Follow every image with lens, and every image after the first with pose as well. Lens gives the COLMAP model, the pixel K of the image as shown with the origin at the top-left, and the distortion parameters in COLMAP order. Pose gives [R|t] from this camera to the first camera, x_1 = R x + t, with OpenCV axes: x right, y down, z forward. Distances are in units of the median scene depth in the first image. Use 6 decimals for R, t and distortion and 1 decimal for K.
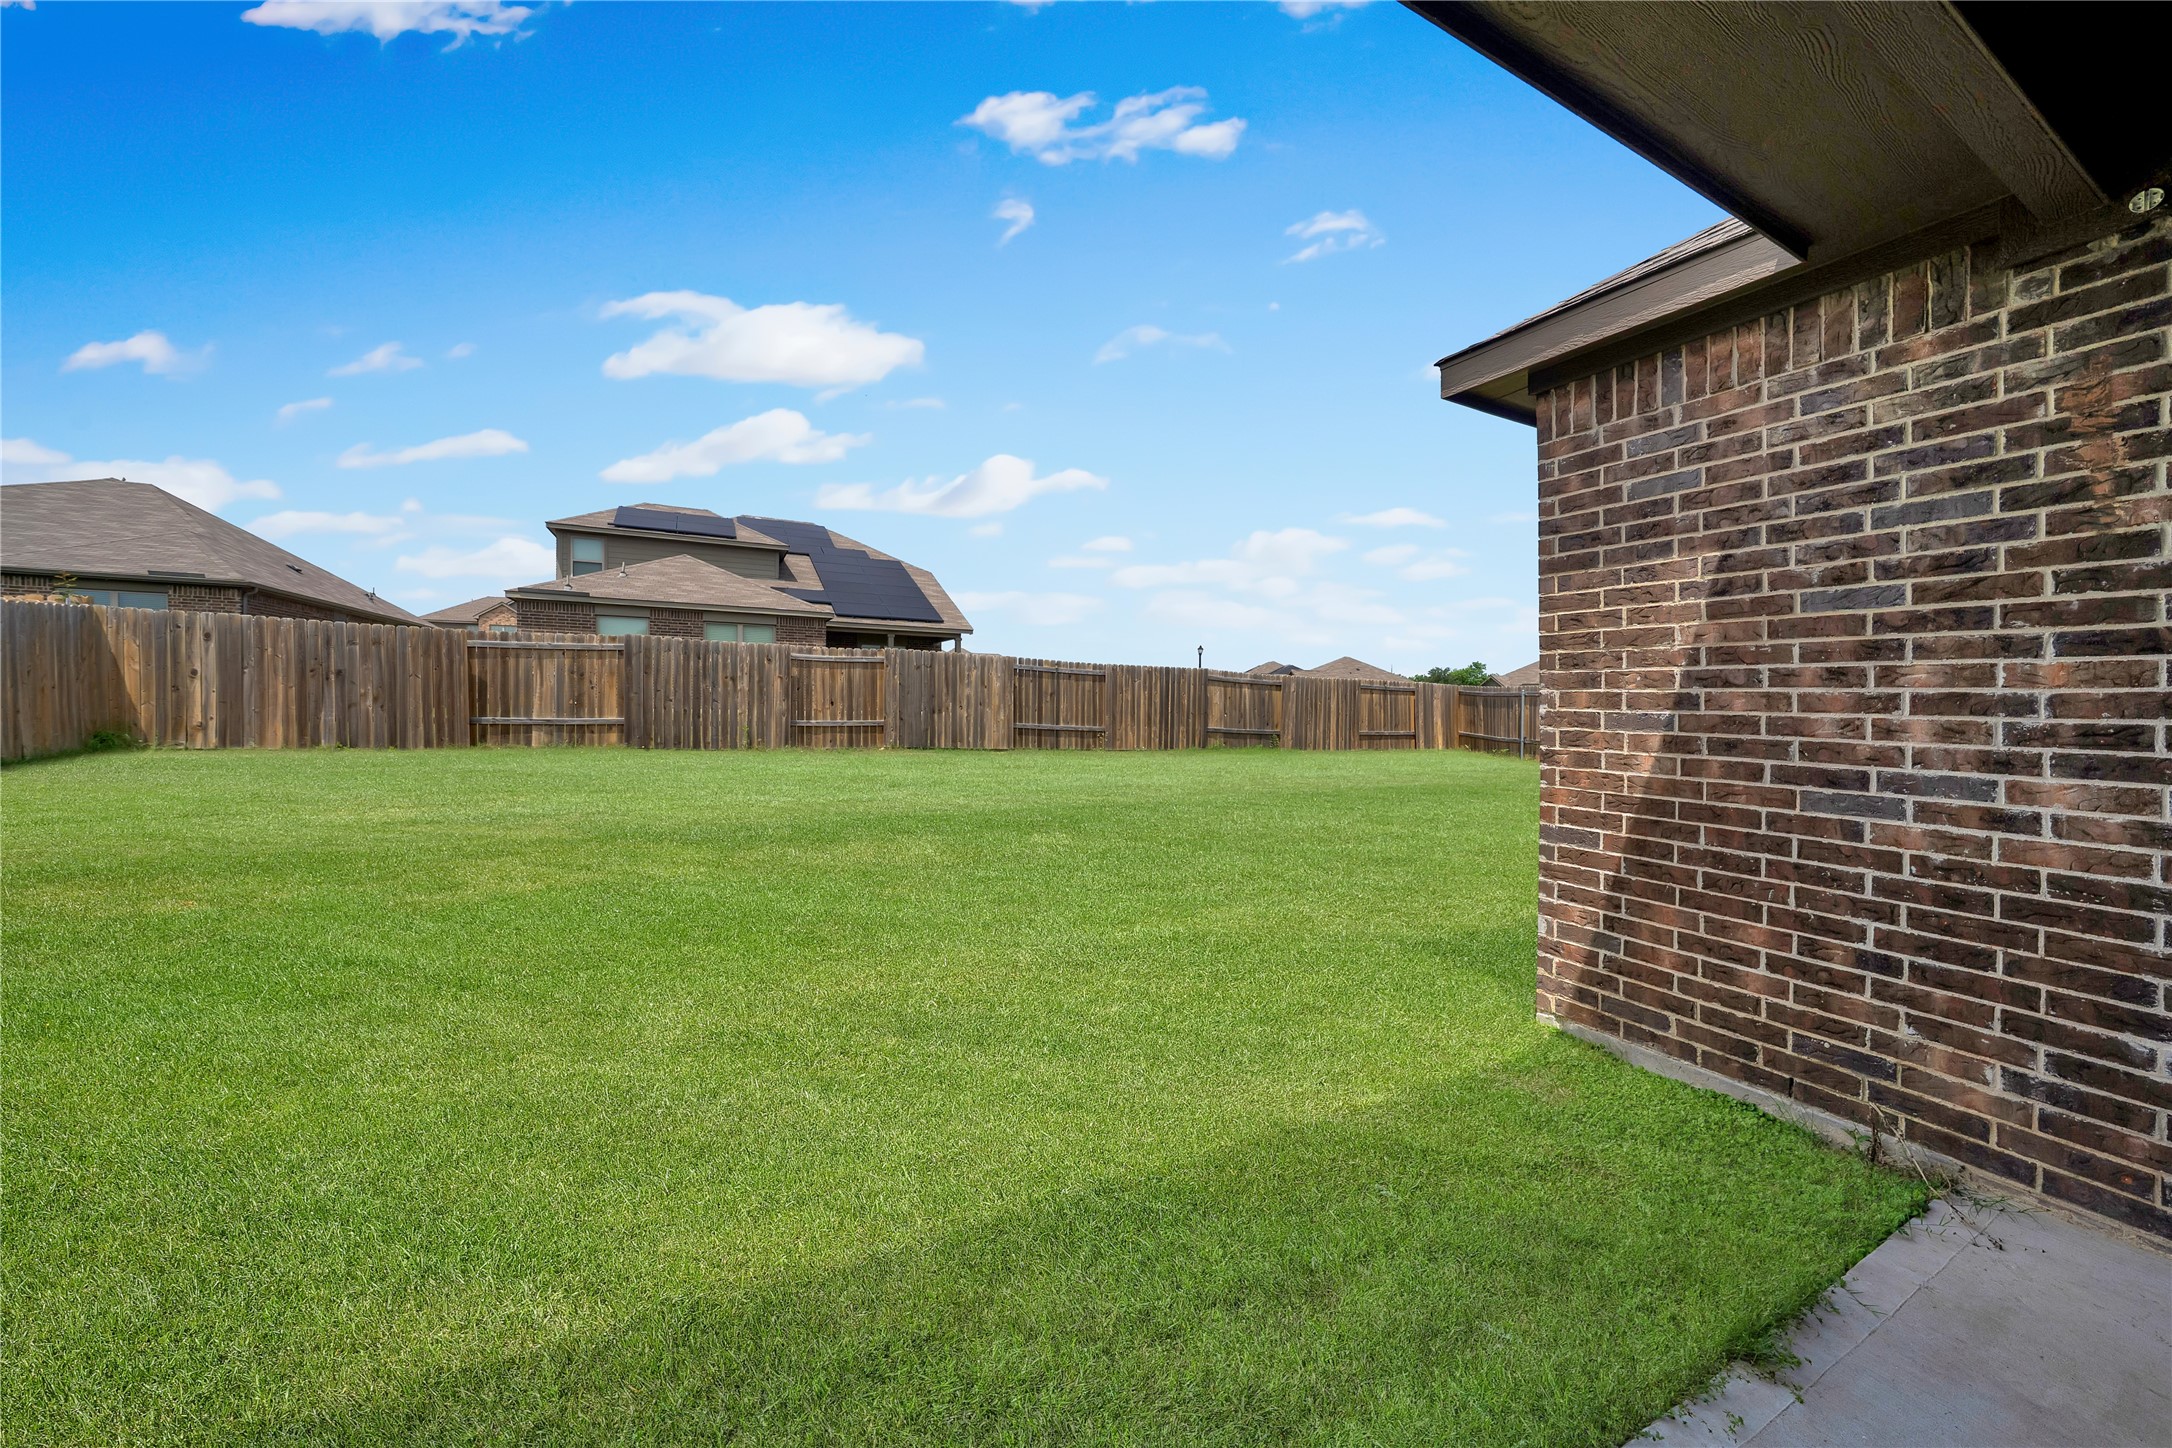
lens RADIAL K [[760.2, 0, 1092.0], [0, 760.2, 716.8], [0, 0, 1]] dist [-0.024716, 0.005592]
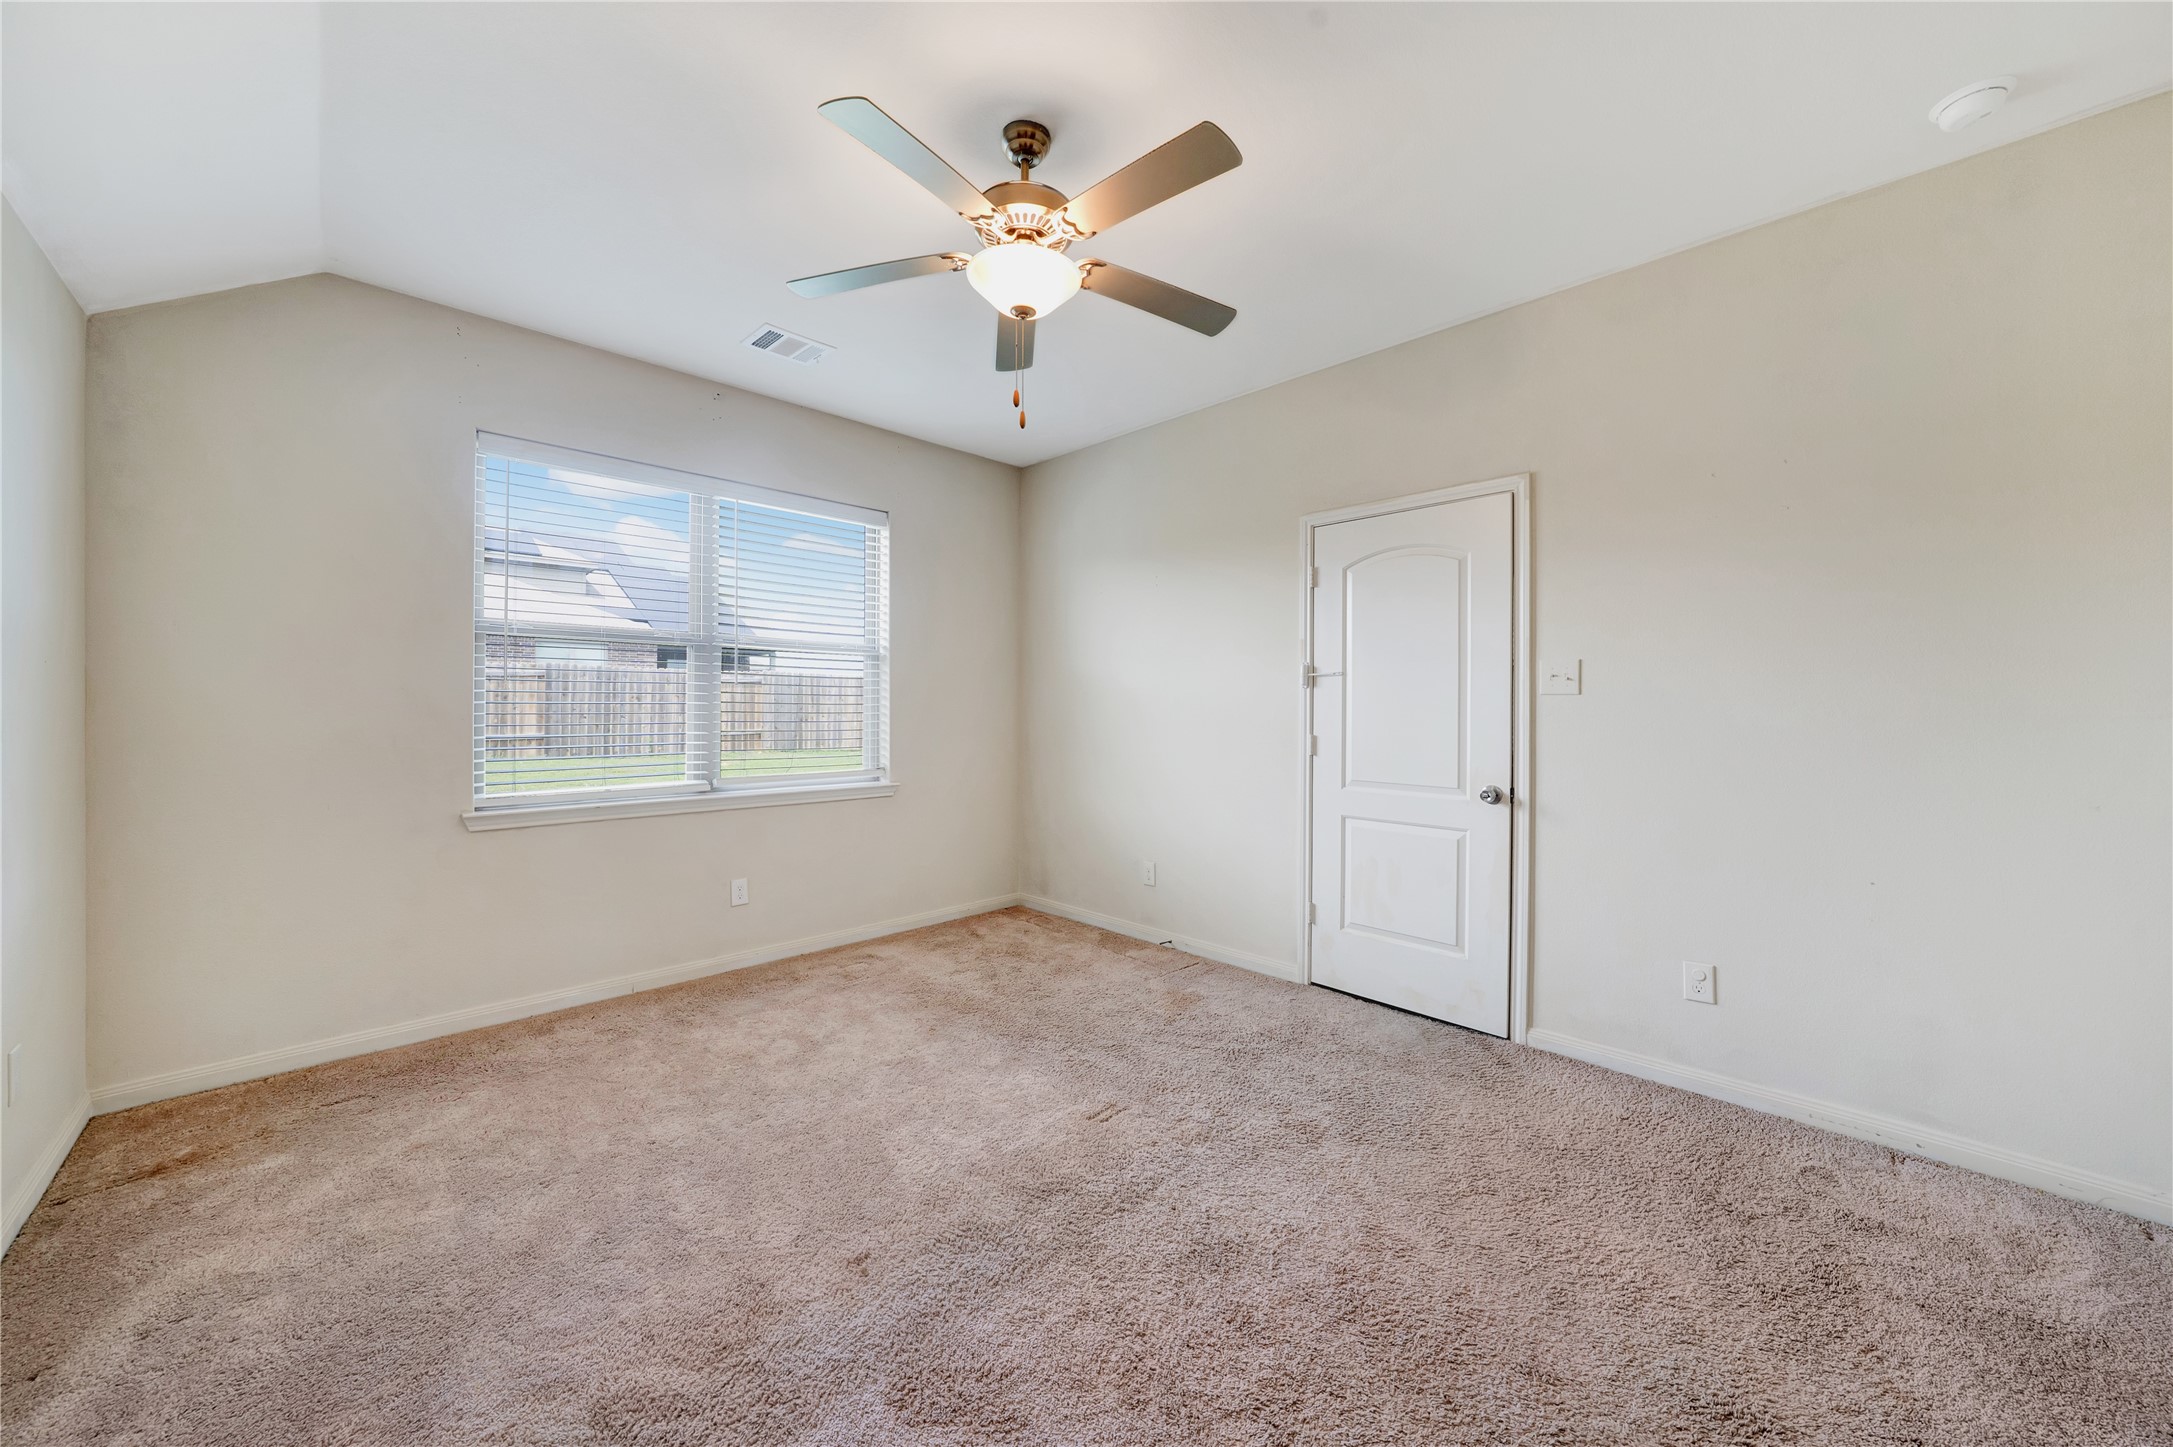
lens RADIAL K [[760.5, 0, 1092.5], [0, 760.5, 716.3], [0, 0, 1]] dist [-0.024716, 0.005592]
pose [[0.948880, -0.023891, 0.314731, -0.179784], [0.025756, 0.999667, -0.001769, -0.000979], [-0.314584, 0.009785, 0.949179, -0.358369]]
